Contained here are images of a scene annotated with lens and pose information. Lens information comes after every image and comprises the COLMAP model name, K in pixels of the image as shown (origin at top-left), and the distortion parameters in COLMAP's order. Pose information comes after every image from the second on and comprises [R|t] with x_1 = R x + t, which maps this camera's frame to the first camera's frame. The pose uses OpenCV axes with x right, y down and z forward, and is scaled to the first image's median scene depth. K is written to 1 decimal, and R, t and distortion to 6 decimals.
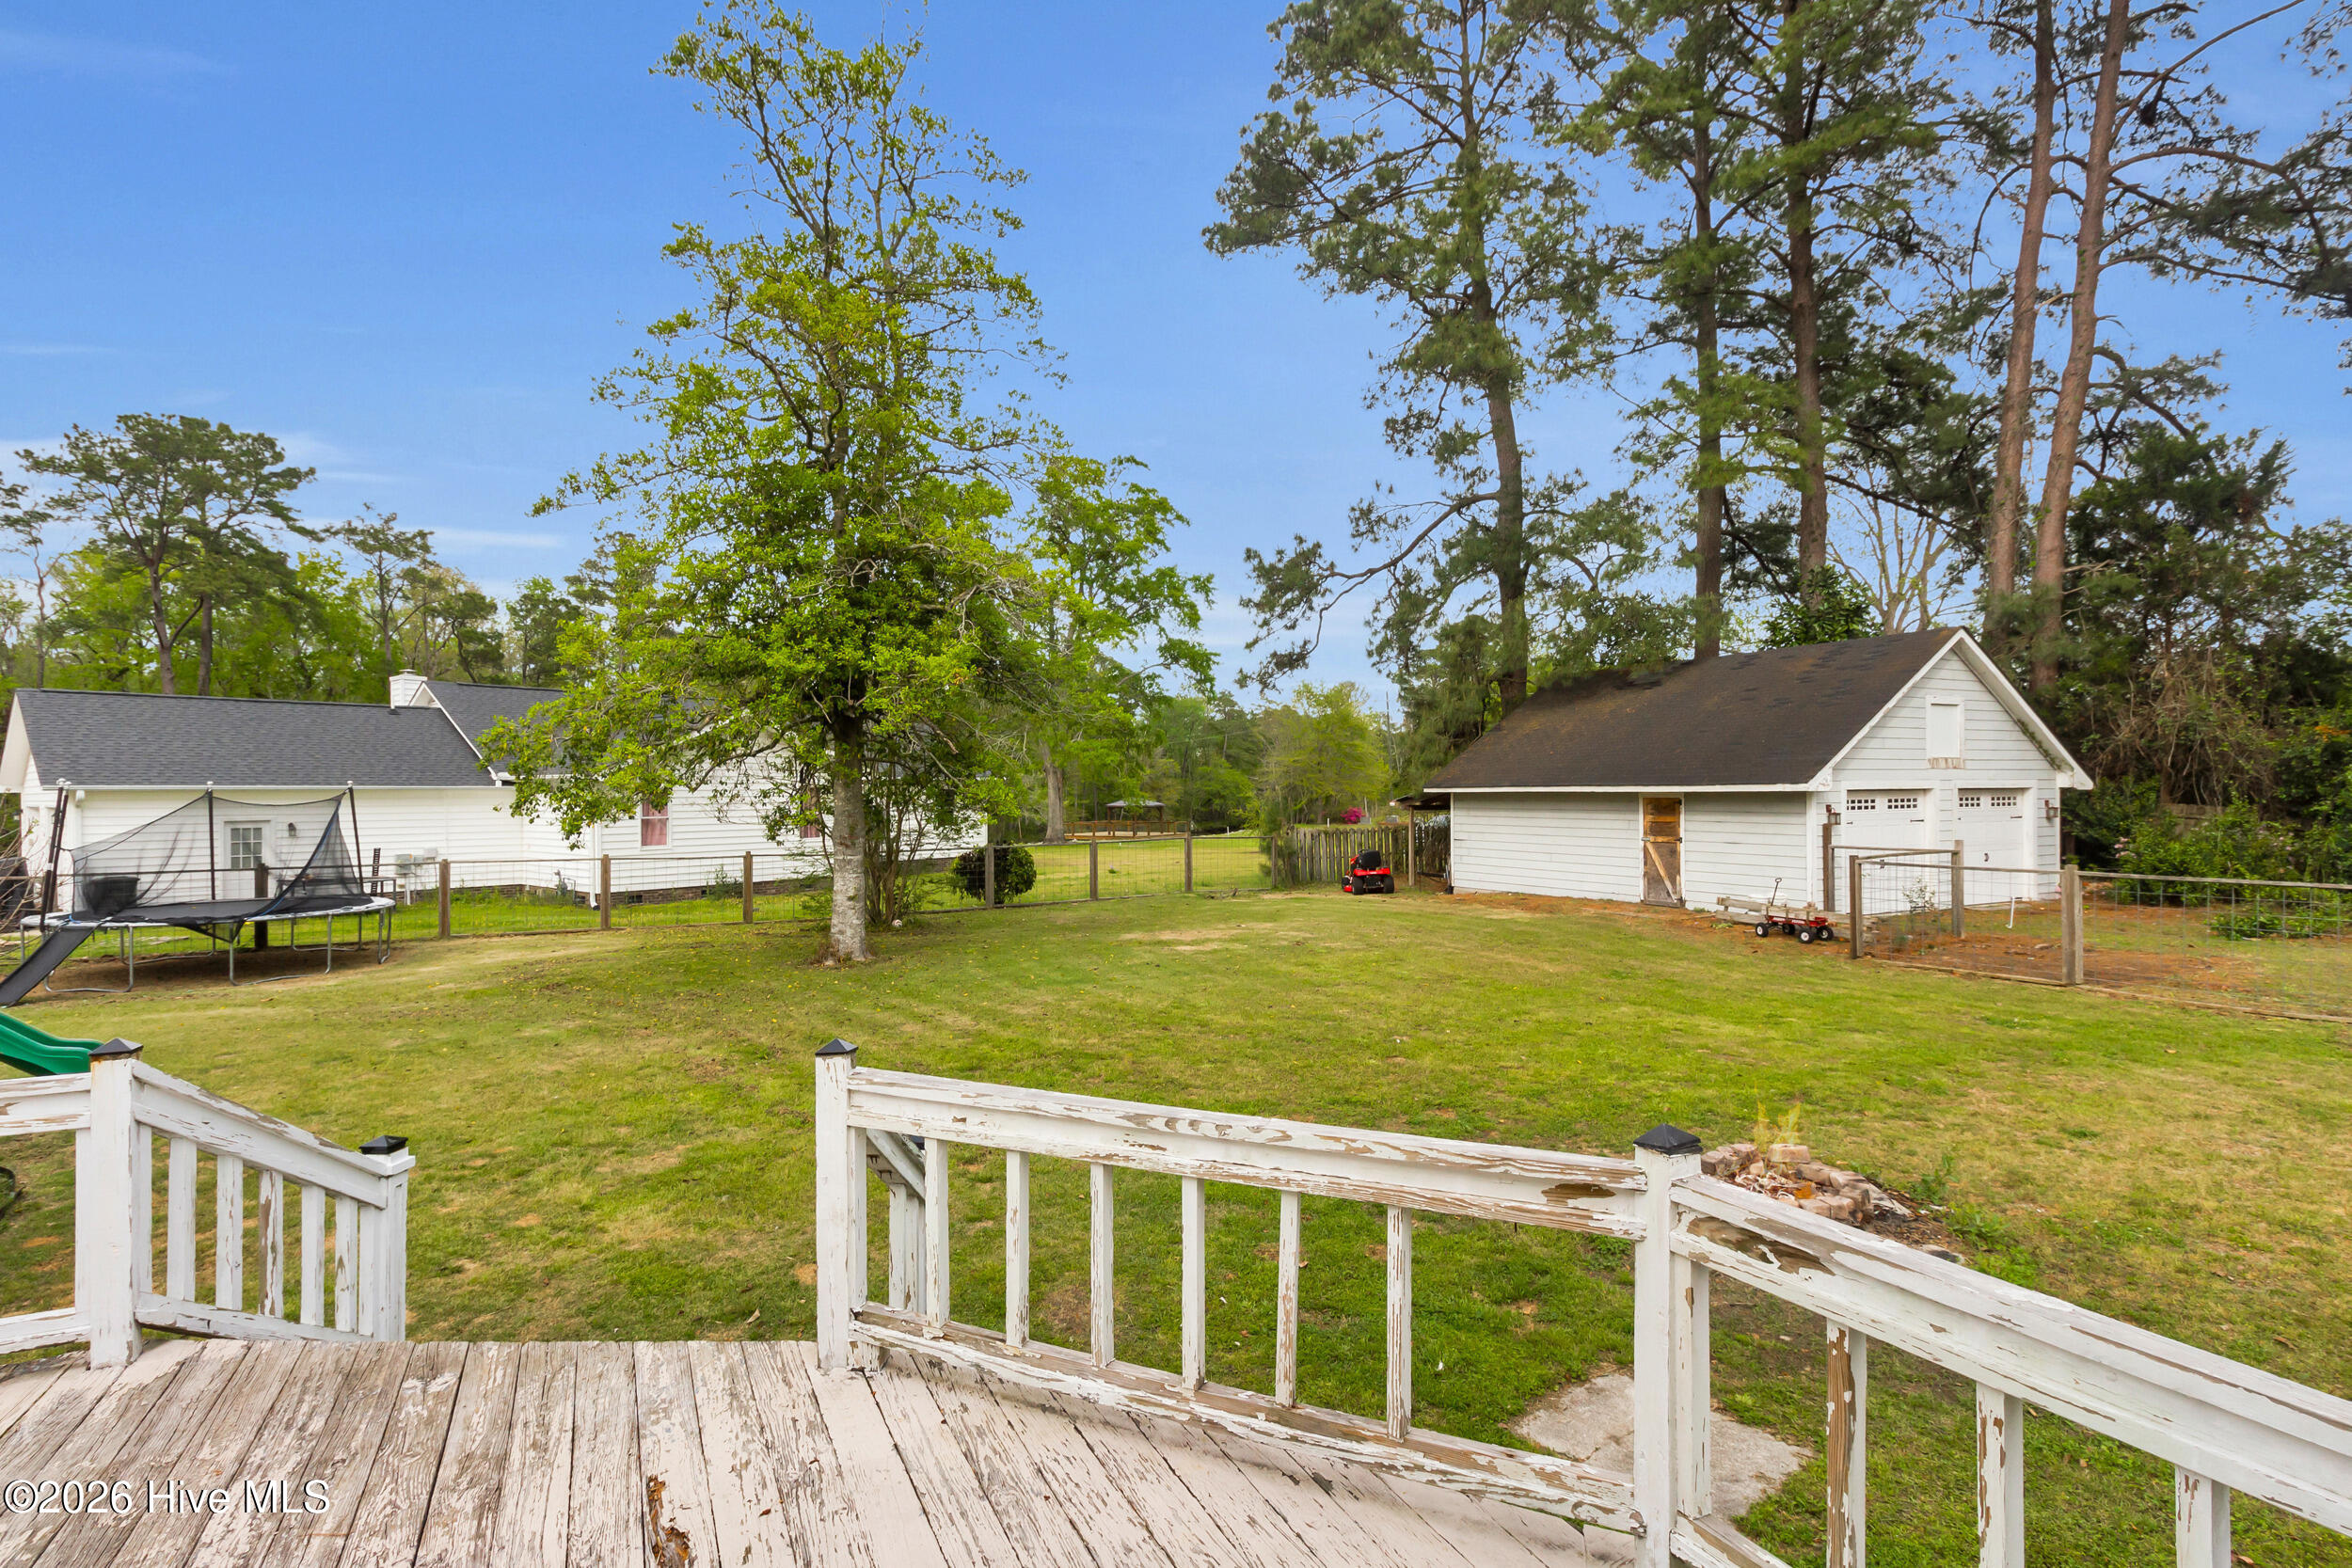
lens RADIAL K [[1145.6, 0, 1176.0], [0, 1145.6, 784.0], [0, 0, 1]] dist [0.002216, 0.000815]
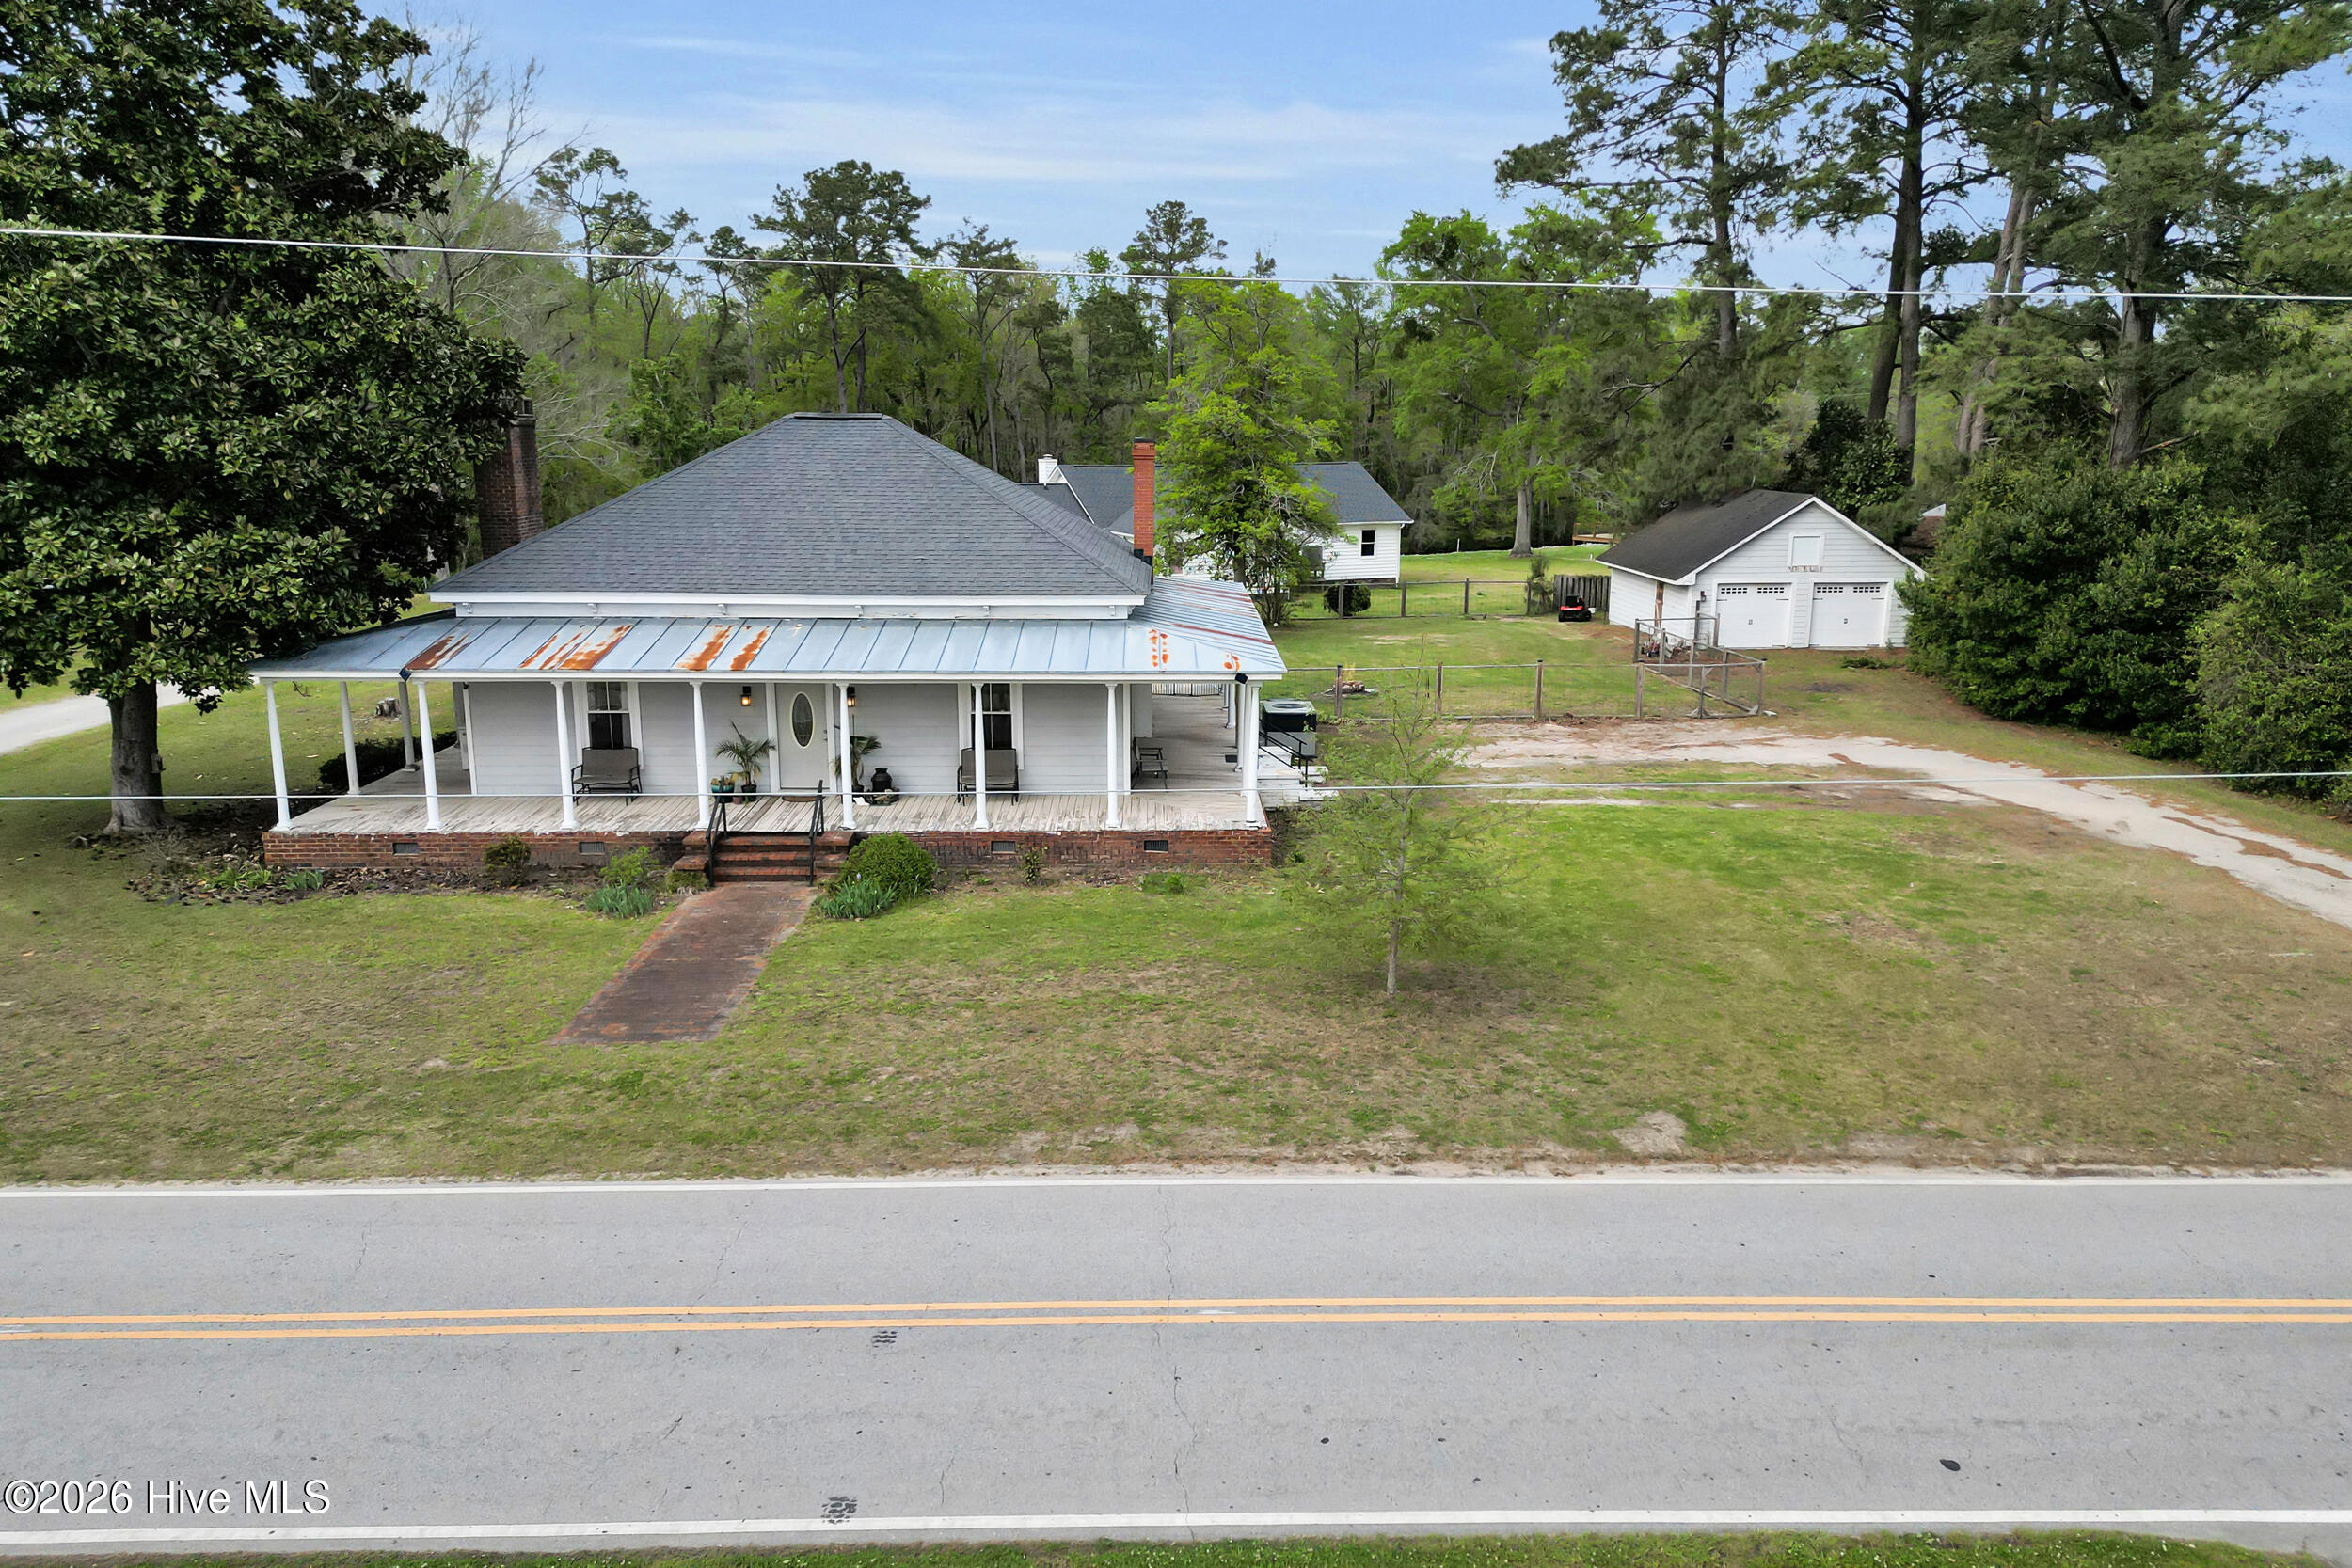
lens RADIAL K [[1651.7, 0, 1176.0], [0, 1651.7, 784.0], [0, 0, 1]] dist [0.055830, 0.000570]
pose [[0.898278, 0.100386, -0.427808, 0.766092], [-0.003439, 0.975133, 0.221594, -0.217074], [0.439414, -0.197582, 0.876286, -1.472682]]
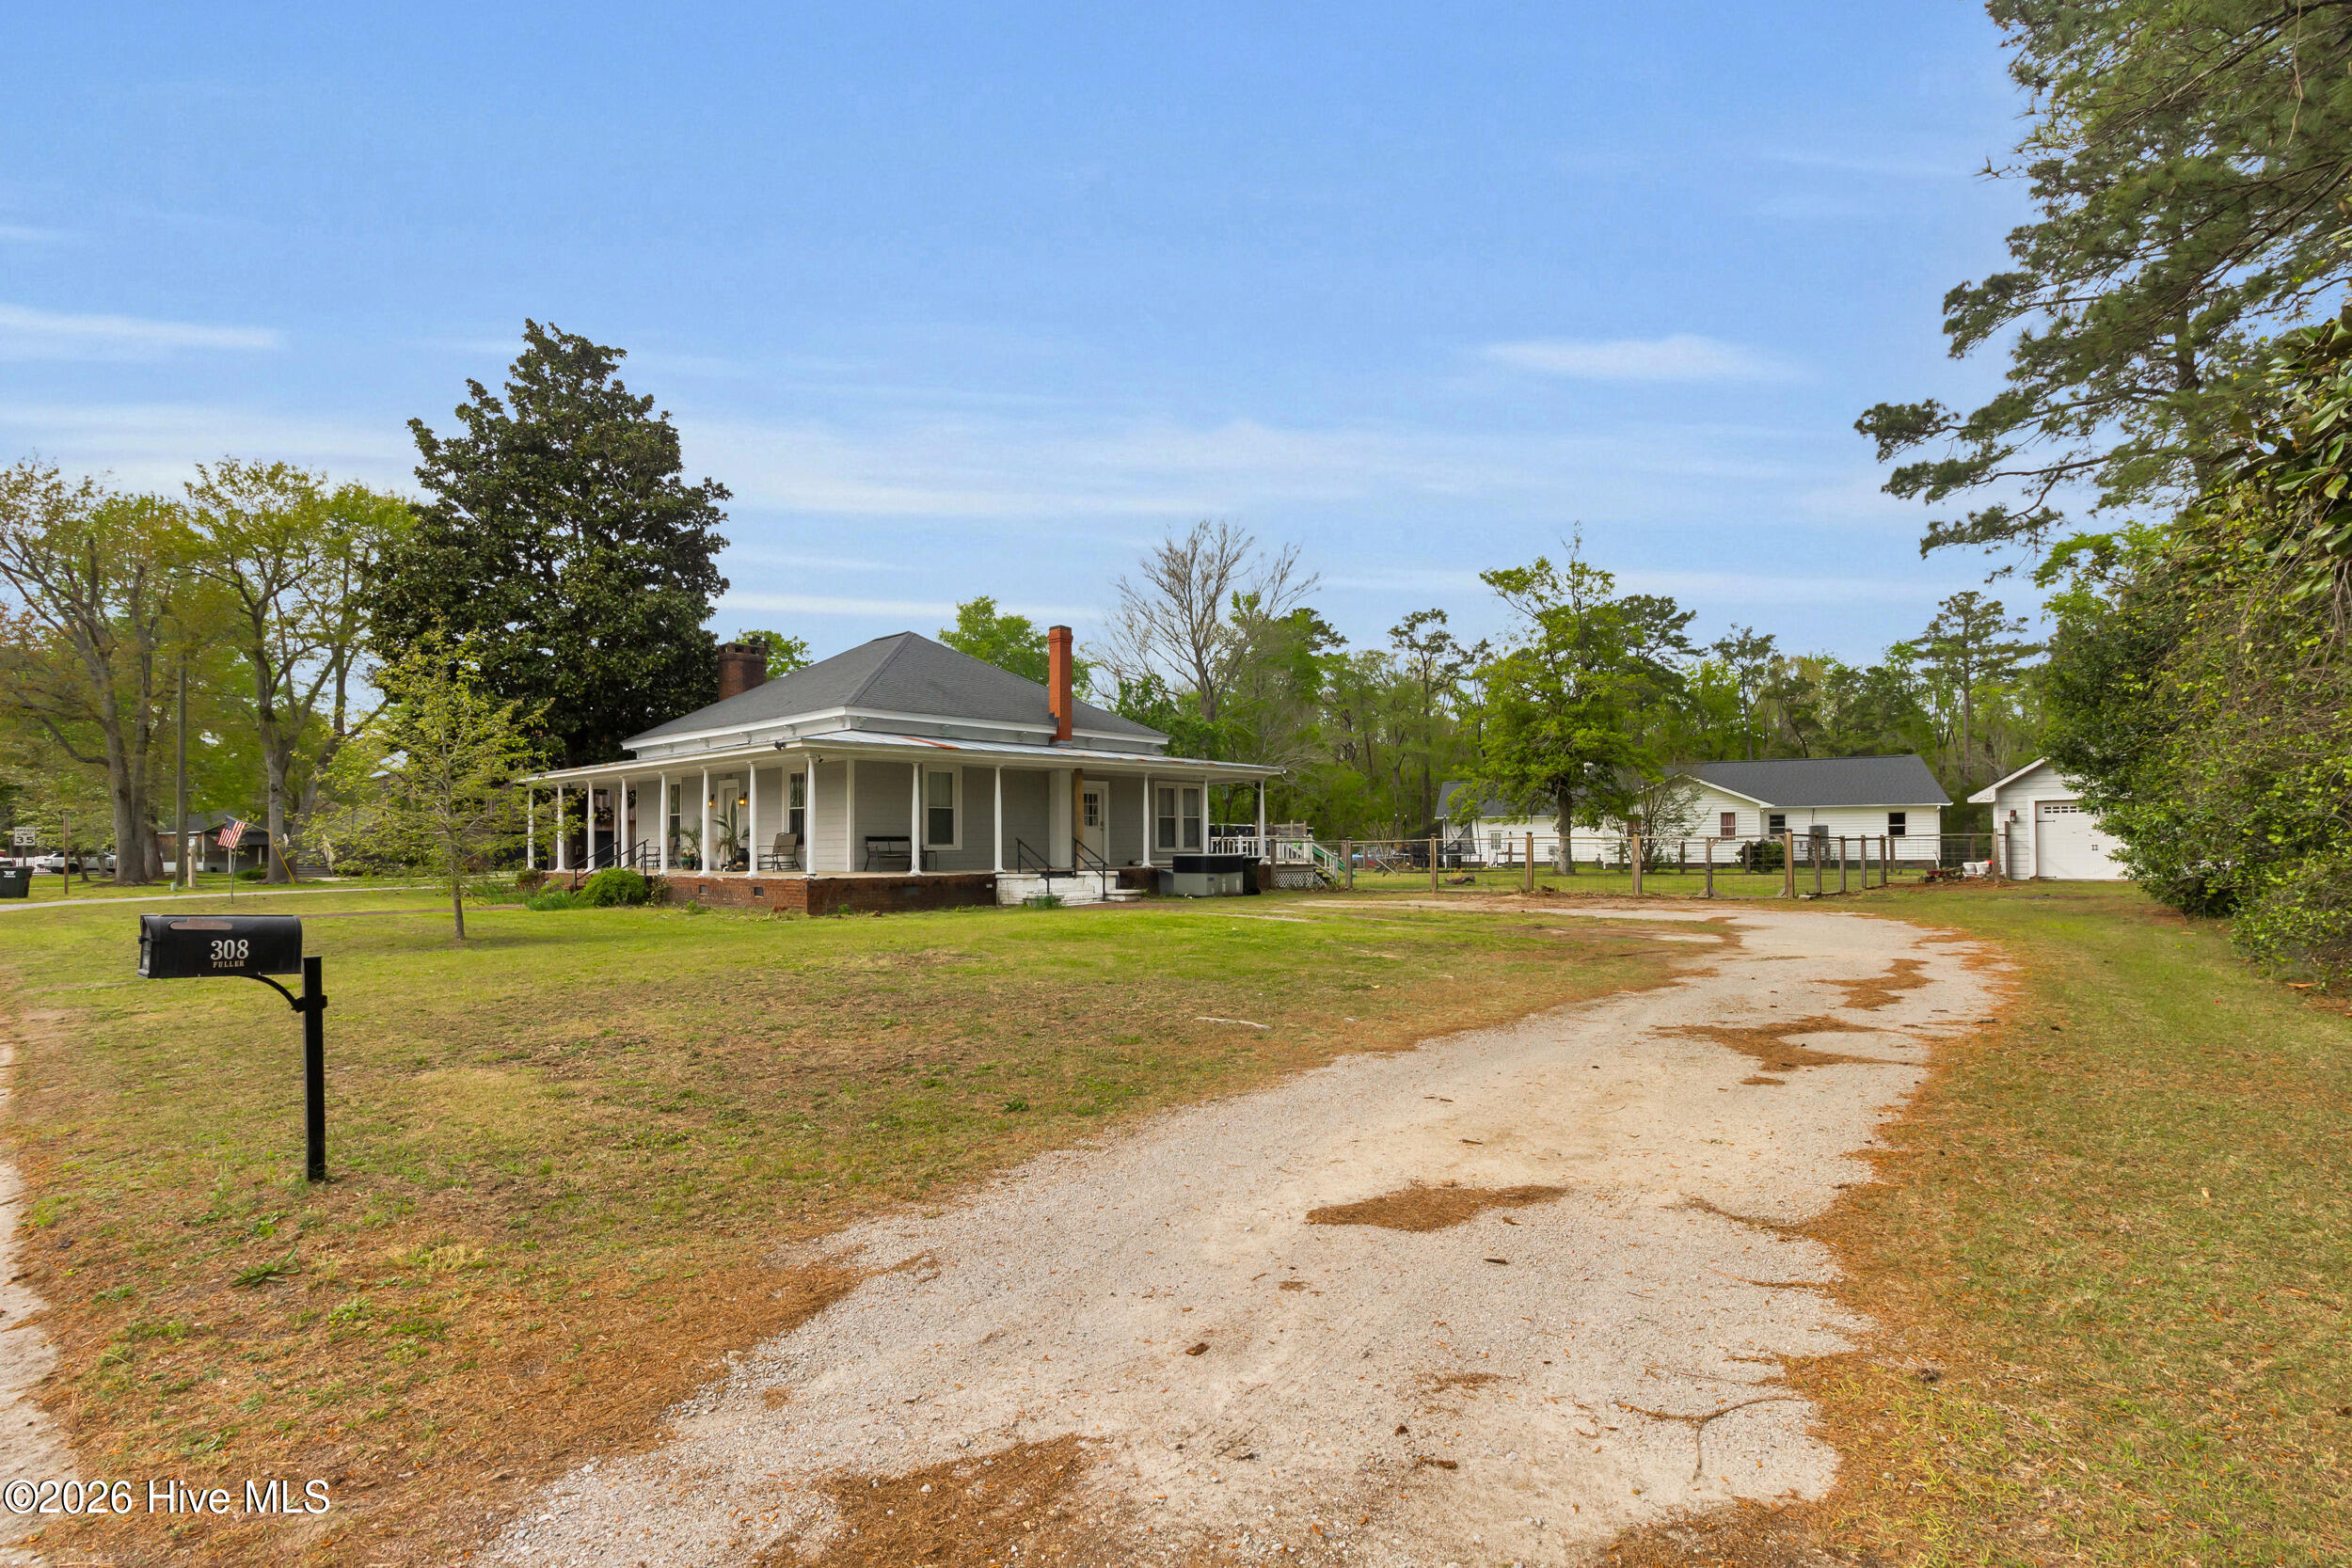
lens RADIAL K [[1125.2, 0, 1171.3], [0, 1125.2, 825.2], [0, 0, 1]] dist [0.003314, 0.000362]
pose [[0.343074, -0.009489, -0.939260, 1.270225], [0.013816, 0.999892, -0.005055, 0.023451], [0.939207, -0.011242, 0.343168, -0.520488]]
